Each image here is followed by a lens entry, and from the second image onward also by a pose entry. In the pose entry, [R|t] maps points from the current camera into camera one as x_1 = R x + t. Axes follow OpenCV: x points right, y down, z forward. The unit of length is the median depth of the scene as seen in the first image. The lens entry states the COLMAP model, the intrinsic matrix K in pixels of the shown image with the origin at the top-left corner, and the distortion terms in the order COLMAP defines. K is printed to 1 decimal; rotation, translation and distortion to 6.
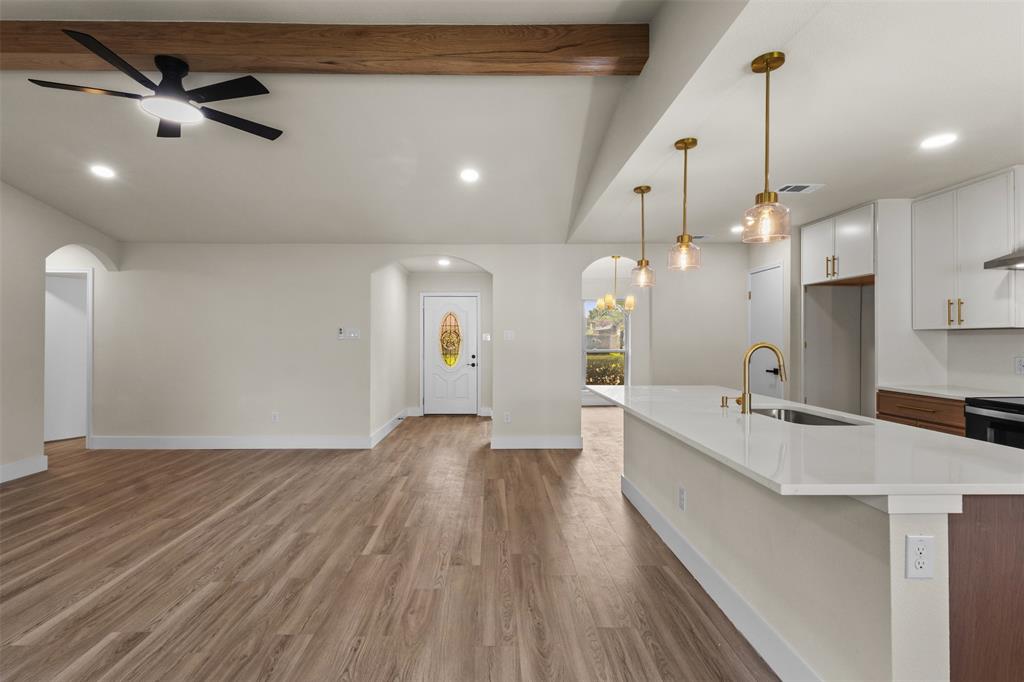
lens RADIAL K [[480.9, 0, 501.0], [0, 480.9, 337.0], [0, 0, 1]] dist [0.002160, 0.000799]
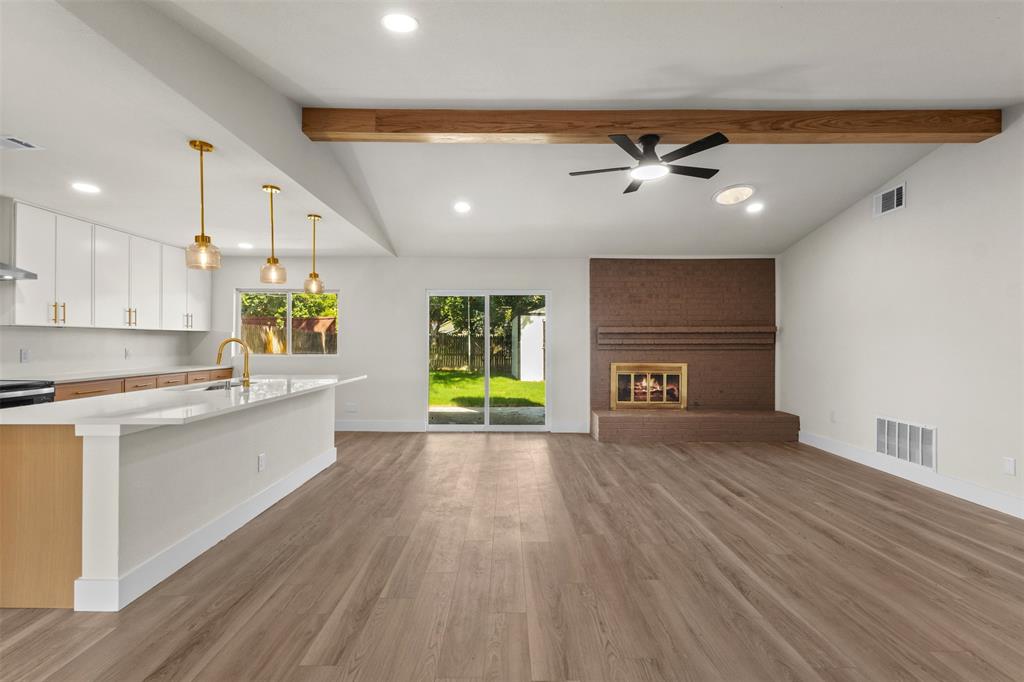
lens RADIAL K [[471.8, 0, 511.1], [0, 471.8, 340.0], [0, 0, 1]] dist [0.005628, 0.000602]
pose [[-0.999934, -0.004005, 0.010729, -0.231749], [-0.004109, 0.999945, -0.009630, 0.020237], [-0.010690, -0.009674, -0.999896, 1.798349]]
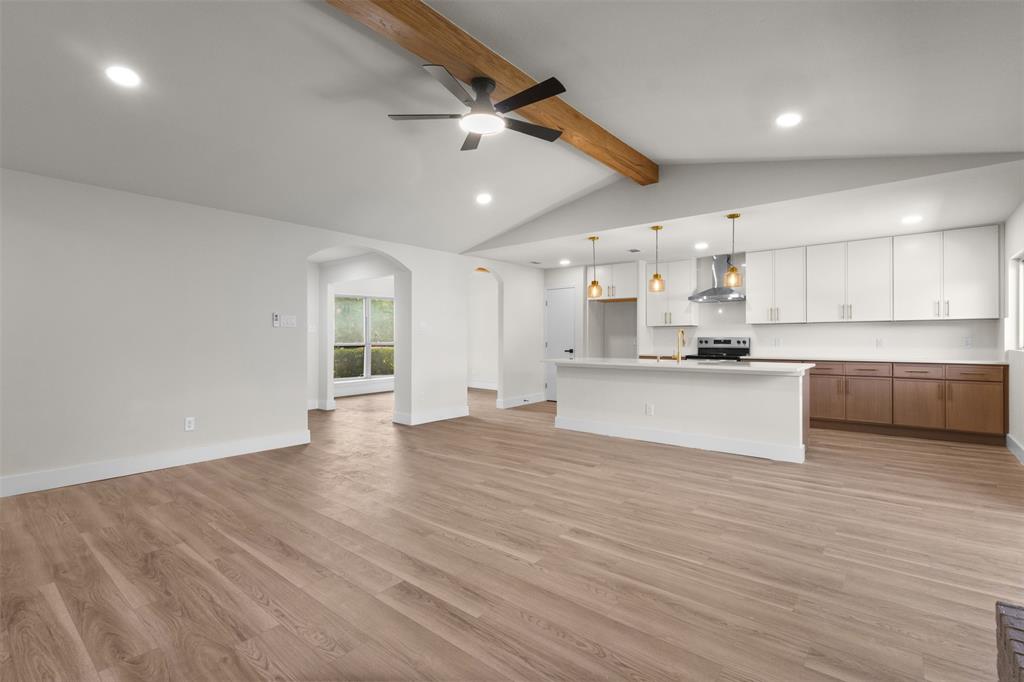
lens RADIAL K [[469.5, 0, 514.0], [0, 469.5, 339.8], [0, 0, 1]] dist [0.000143, 0.000434]
pose [[0.646786, -0.002340, 0.762668, -1.145788], [-0.002947, 0.999980, 0.005568, 0.037149], [-0.762665, -0.005849, 0.646767, 0.157089]]
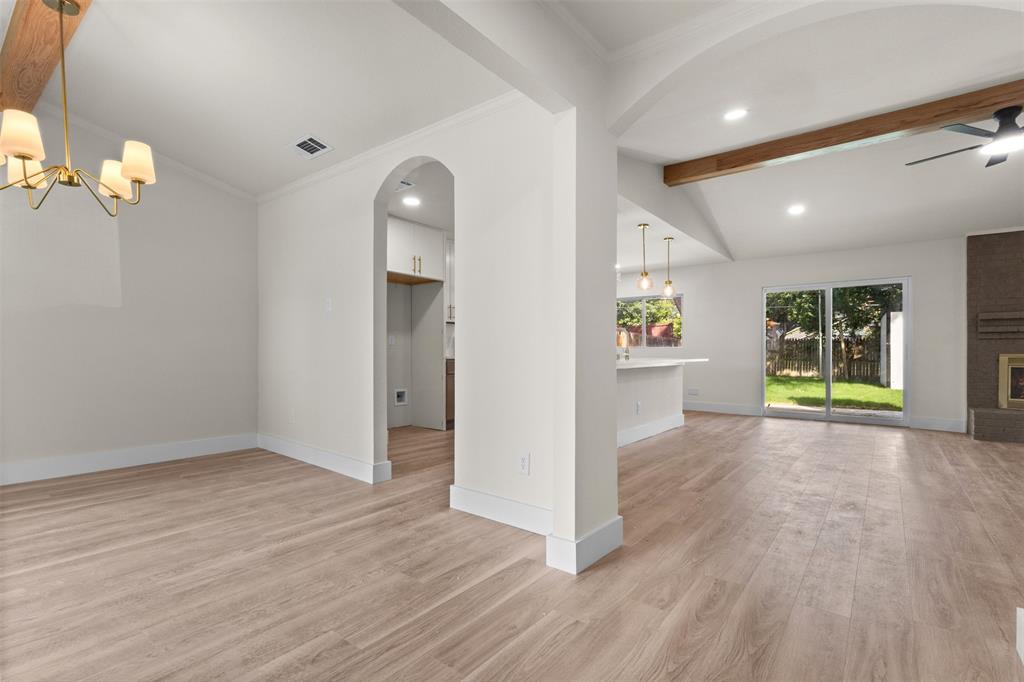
lens RADIAL K [[480.6, 0, 508.8], [0, 480.6, 351.0], [0, 0, 1]] dist [-0.000293, -0.000319]
pose [[-0.773304, -0.001455, 0.634033, -0.348472], [-0.006980, 0.999956, -0.006219, 0.101702], [-0.633996, -0.009235, -0.773281, 2.254727]]
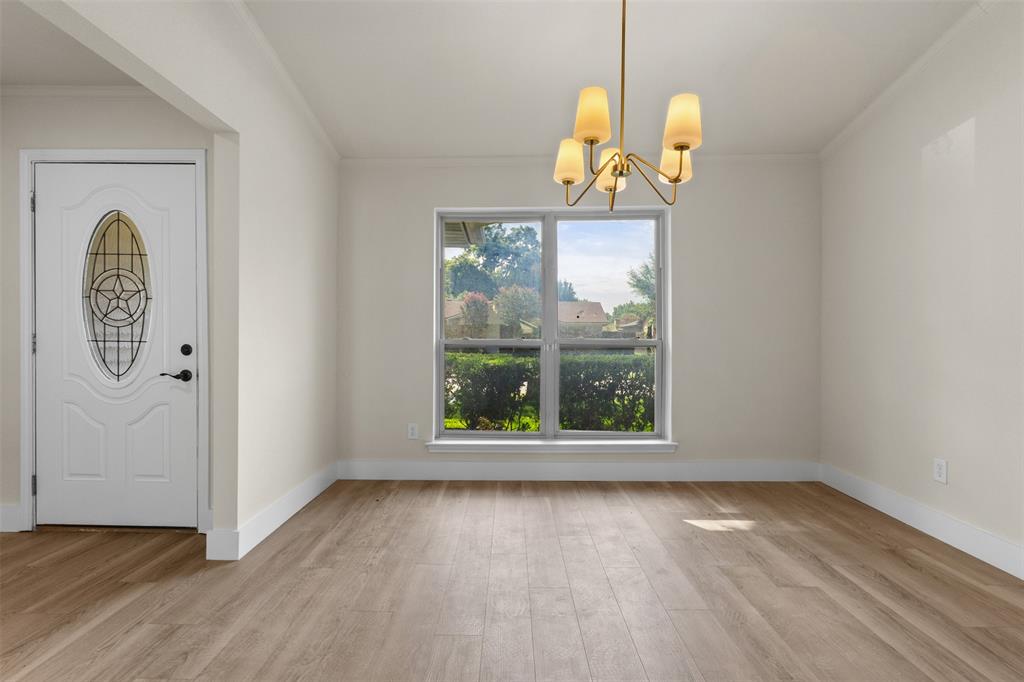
lens RADIAL K [[497.6, 0, 512.0], [0, 497.6, 341.0], [0, 0, 1]] dist [-0.001187, 0.000039]
pose [[0.999668, 0.008739, -0.024248, 0.390414], [-0.008553, 0.999933, 0.007753, 0.069863], [0.024314, -0.007543, 0.999676, 1.553730]]
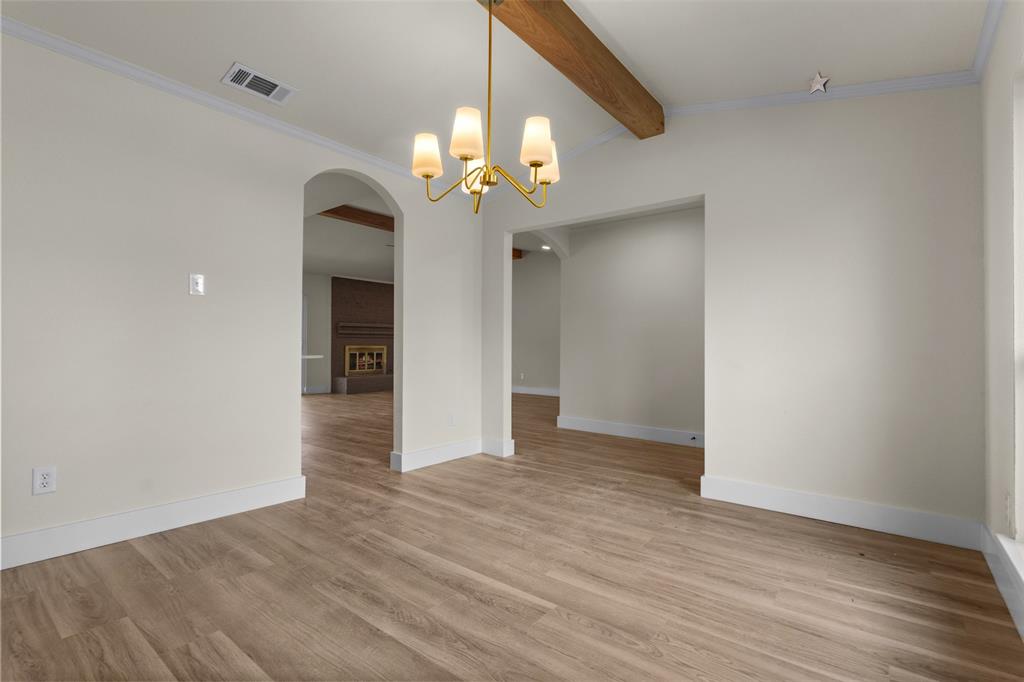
lens RADIAL K [[469.5, 0, 514.0], [0, 469.5, 339.8], [0, 0, 1]] dist [0.000143, 0.000434]
pose [[-0.632489, -0.009889, -0.774506, 0.950534], [-0.001471, 0.999932, -0.011567, 0.084343], [0.774568, -0.006177, -0.632461, 2.532831]]
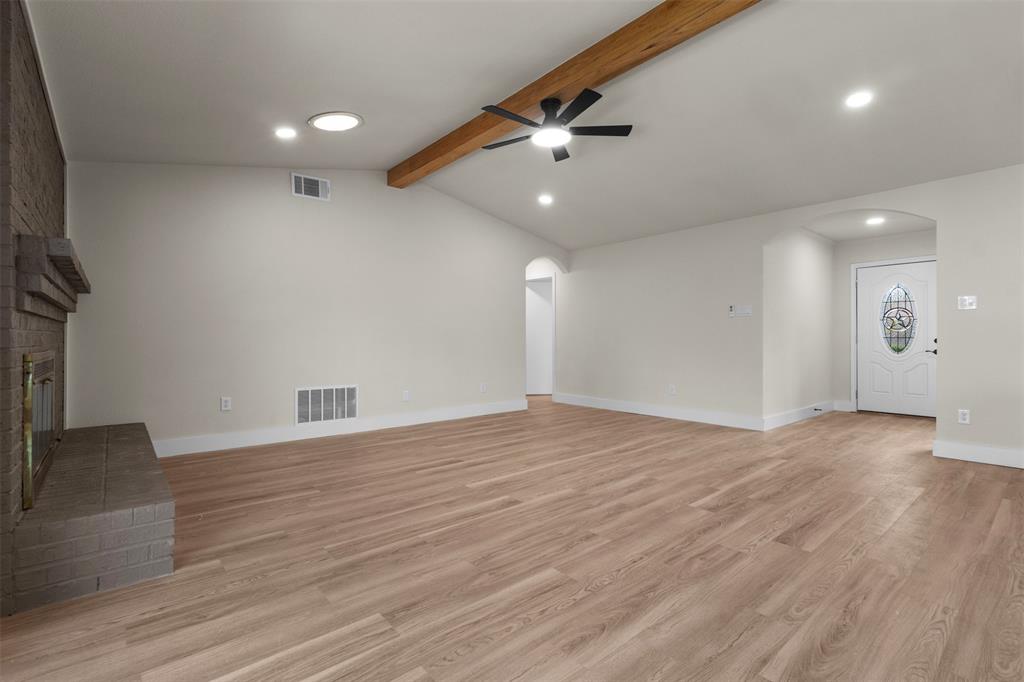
lens RADIAL K [[471.8, 0, 511.1], [0, 471.8, 340.0], [0, 0, 1]] dist [0.005628, 0.000602]
pose [[0.635096, 0.000303, -0.772433, 0.212290], [0.006774, 0.999959, 0.005961, 0.070477], [0.772404, -0.009018, 0.635068, 0.046117]]
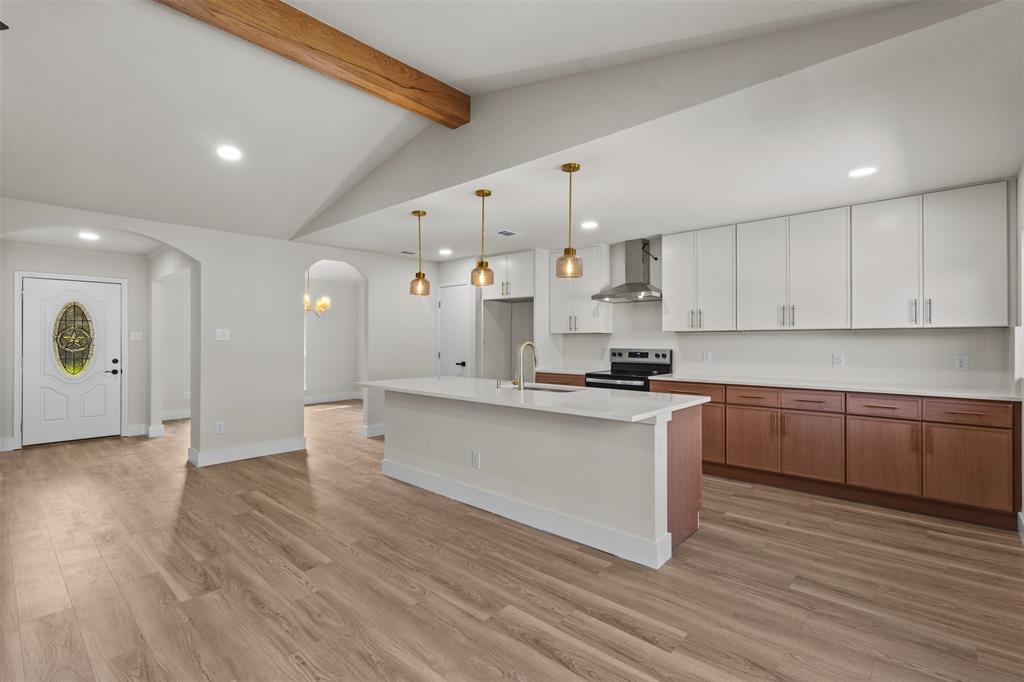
lens RADIAL K [[469.5, 0, 514.0], [0, 469.5, 339.8], [0, 0, 1]] dist [0.000143, 0.000434]
pose [[0.679423, 0.000131, 0.733747, -0.405615], [-0.004665, 0.999981, 0.004141, 0.000314], [-0.733732, -0.006237, 0.679411, 0.036990]]
